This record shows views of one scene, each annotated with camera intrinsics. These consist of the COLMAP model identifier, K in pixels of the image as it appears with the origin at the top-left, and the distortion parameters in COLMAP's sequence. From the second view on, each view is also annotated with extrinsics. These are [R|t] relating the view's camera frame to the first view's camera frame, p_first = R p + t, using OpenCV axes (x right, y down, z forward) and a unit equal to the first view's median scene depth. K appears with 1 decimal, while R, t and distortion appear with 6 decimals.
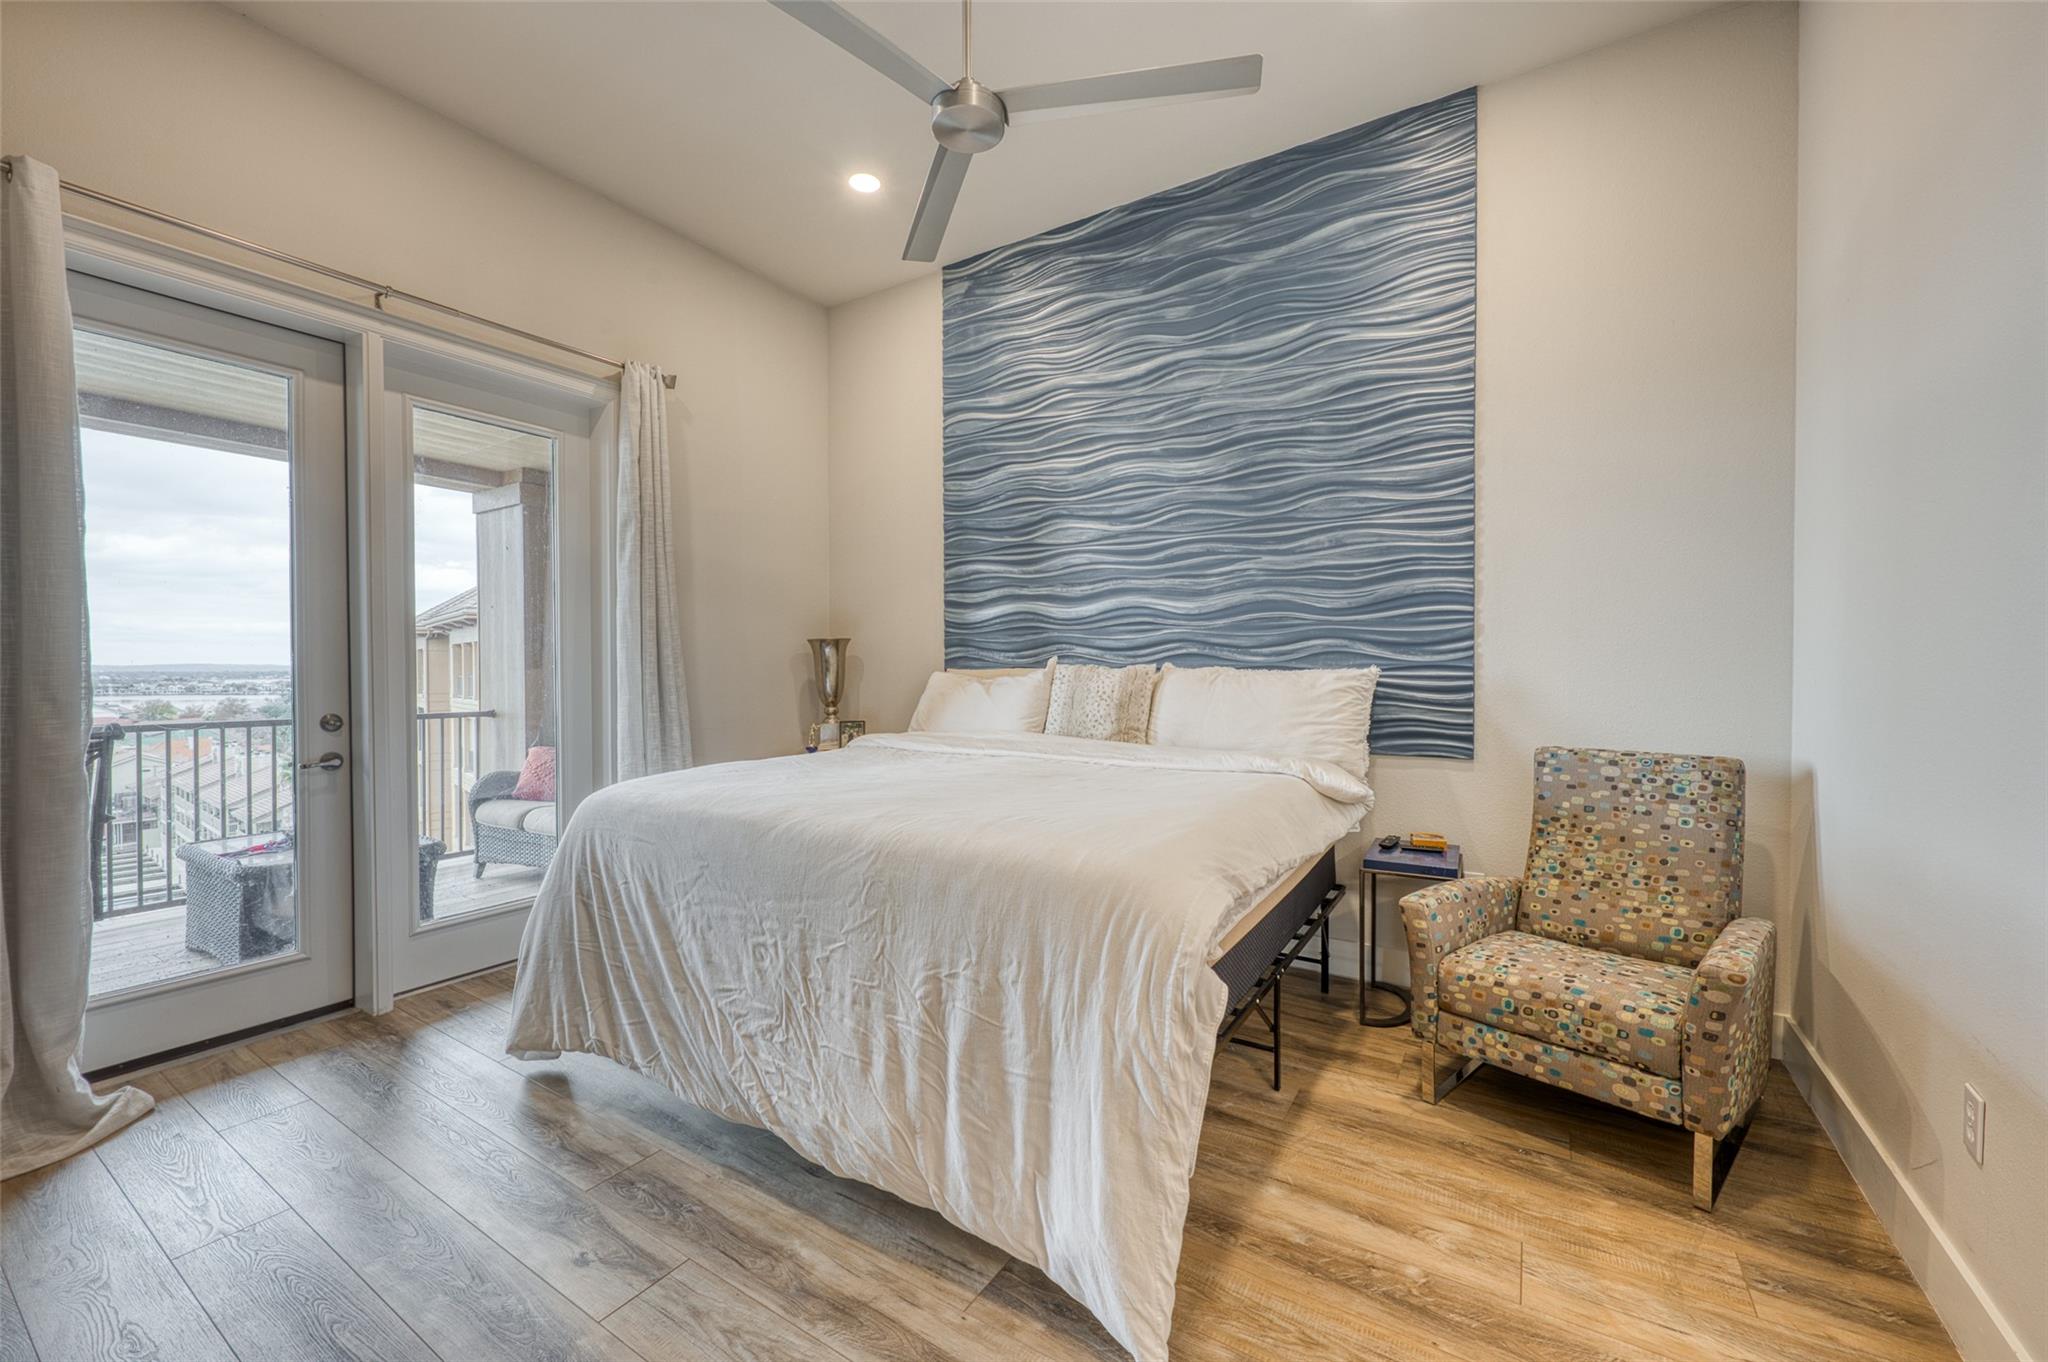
lens RADIAL K [[799.8, 0, 995.9], [0, 799.8, 677.0], [0, 0, 1]] dist [-0.001876, 0.001077]
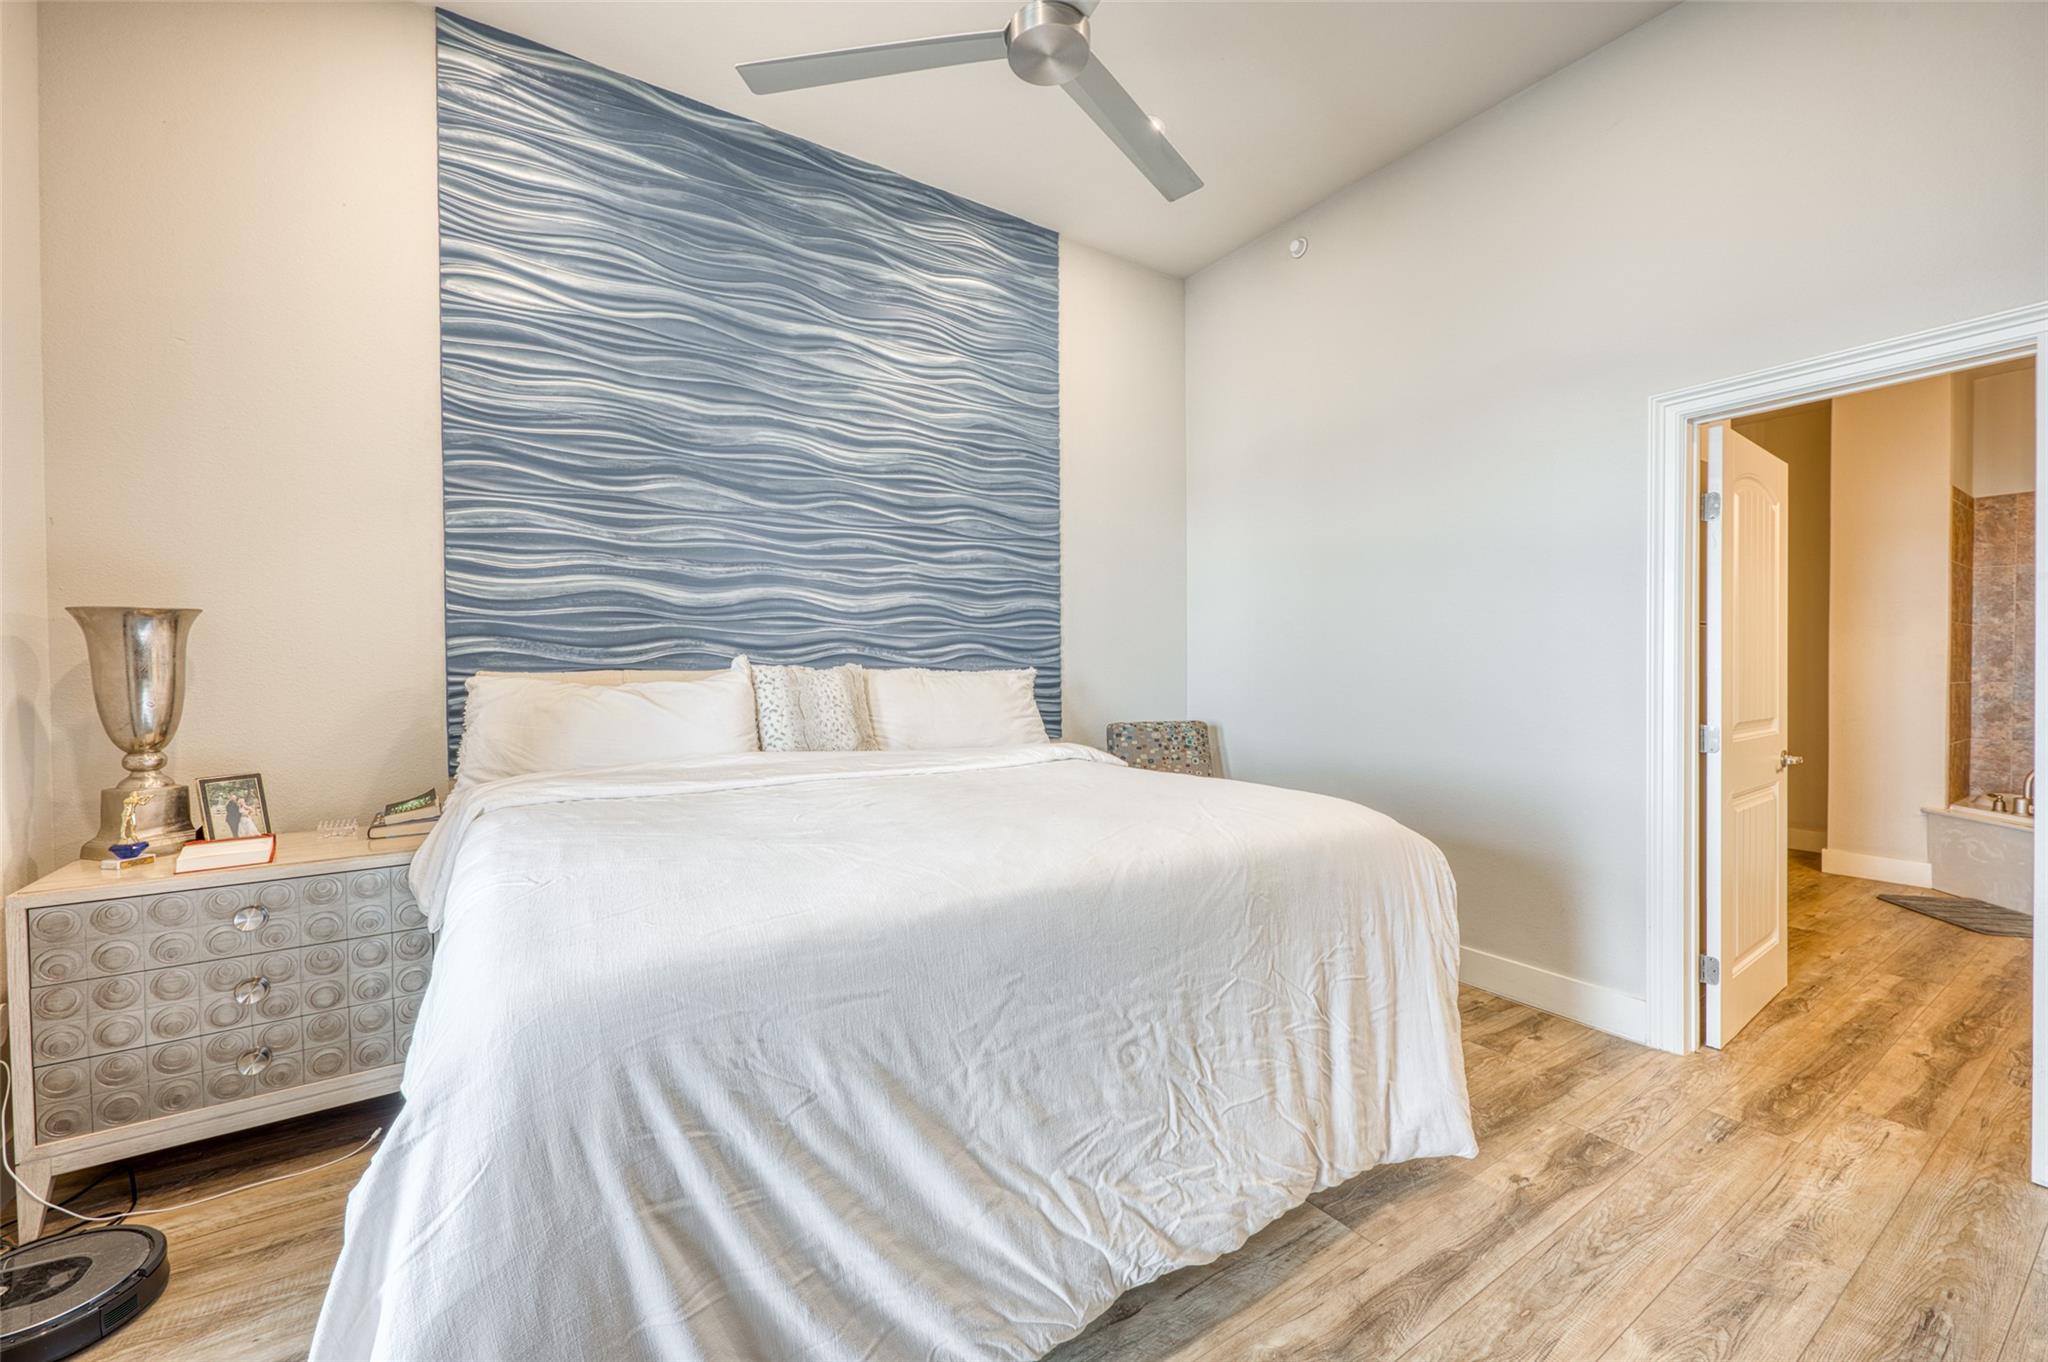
lens RADIAL K [[799.8, 0, 1041.6], [0, 799.8, 677.7], [0, 0, 1]] dist [-0.001876, 0.001077]
pose [[0.401716, -0.009441, 0.915716, -0.631554], [0.013826, 0.999895, 0.004244, -0.002606], [-0.915660, 0.010956, 0.401805, 0.492834]]
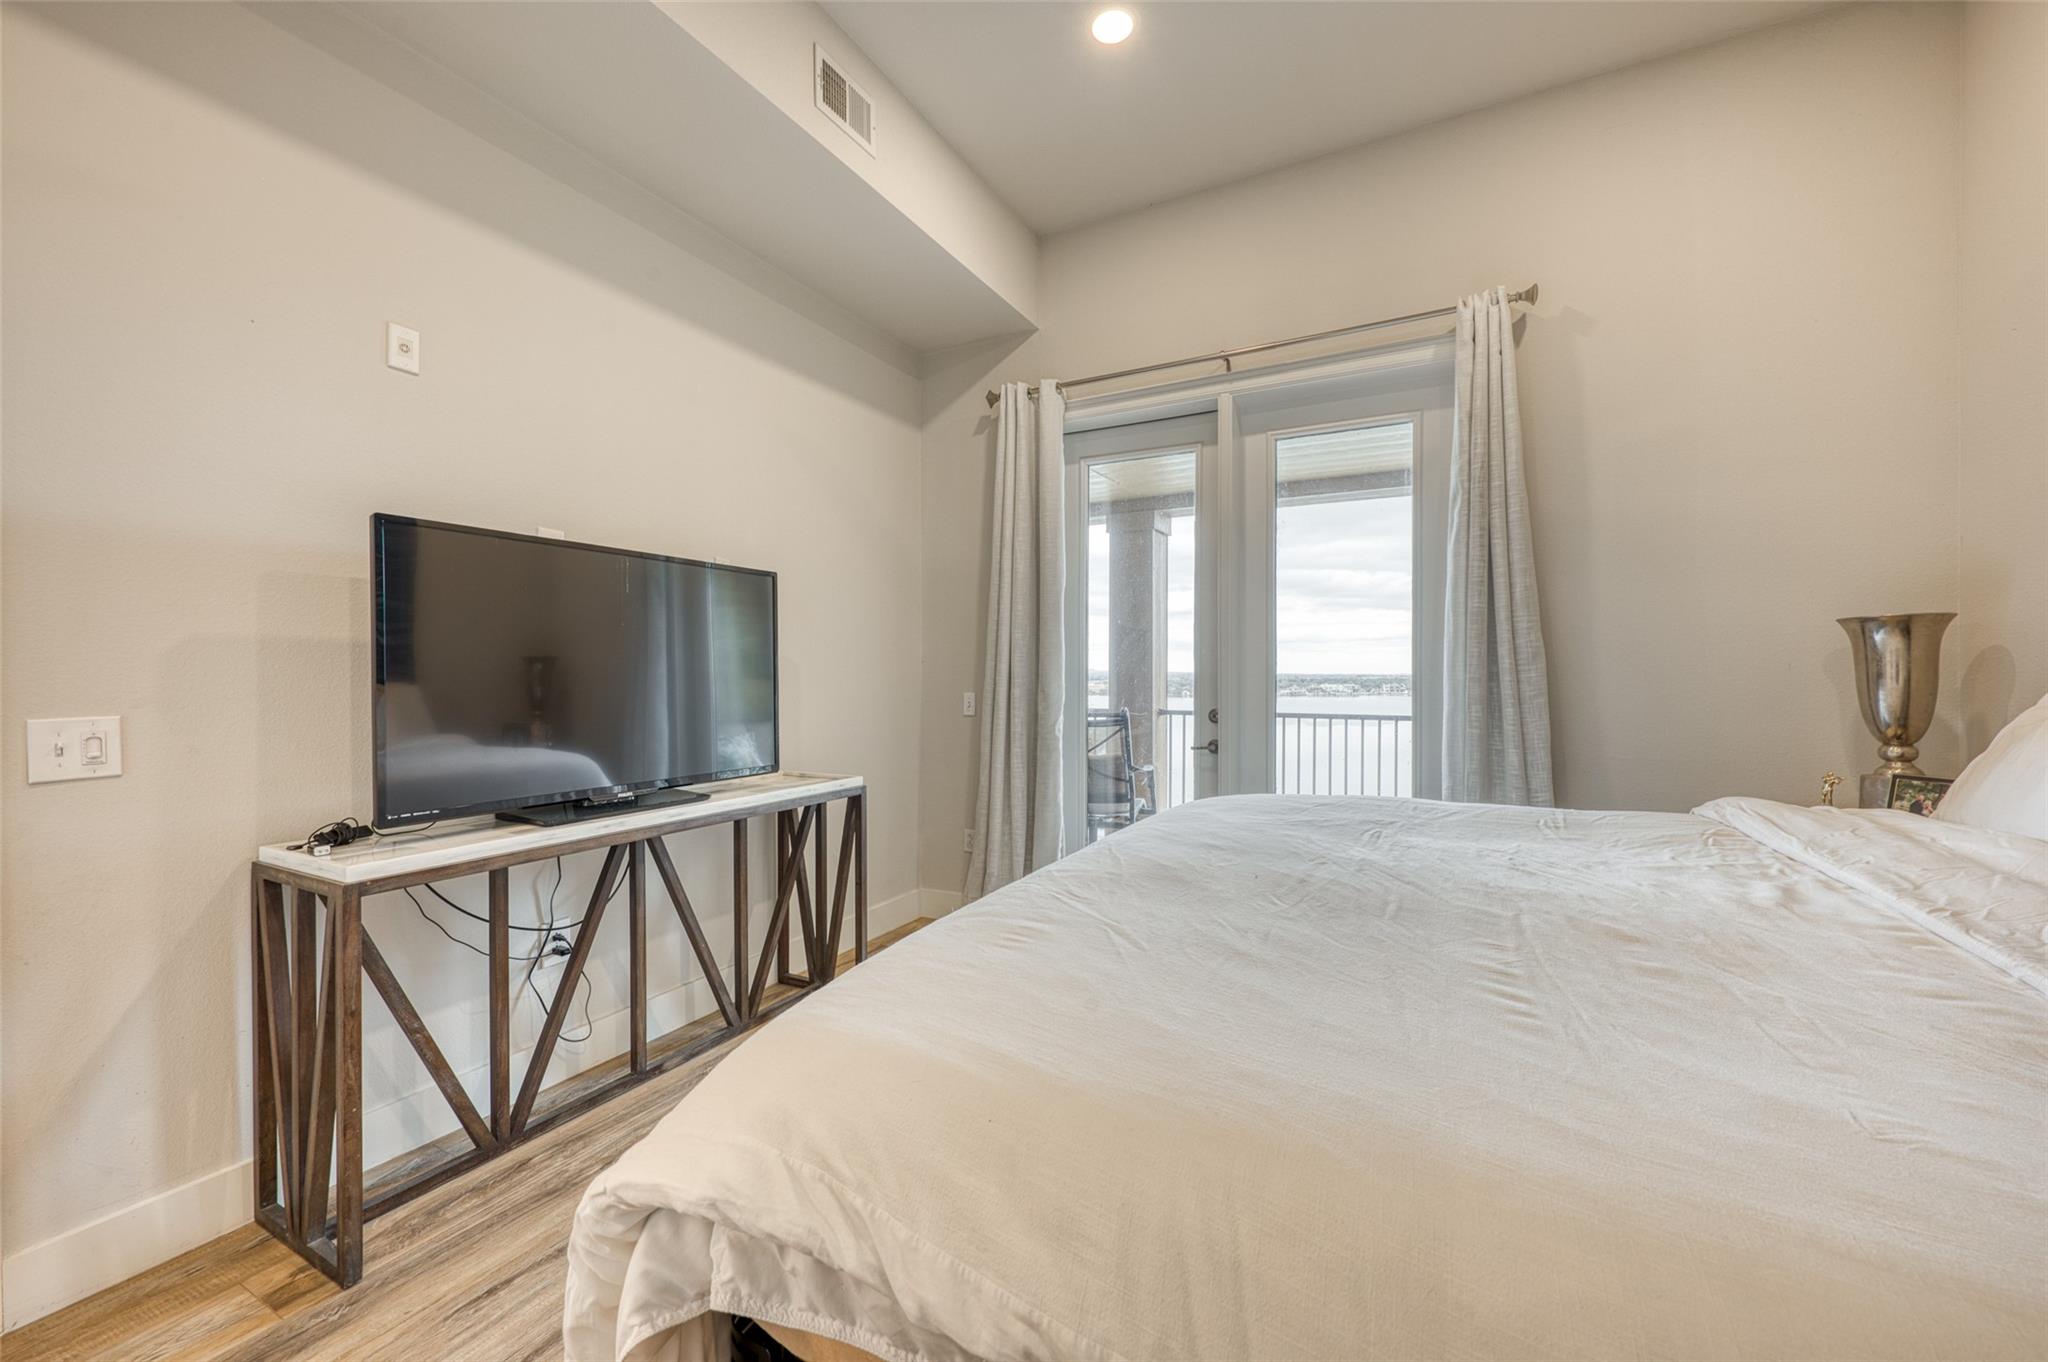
lens RADIAL K [[799.8, 0, 1021.8], [0, 799.8, 677.2], [0, 0, 1]] dist [-0.001876, 0.001077]
pose [[0.096336, 0.006789, -0.995326, 0.384302], [-0.011137, 0.999921, 0.005742, -0.006195], [0.995287, 0.010532, 0.096404, 0.568612]]
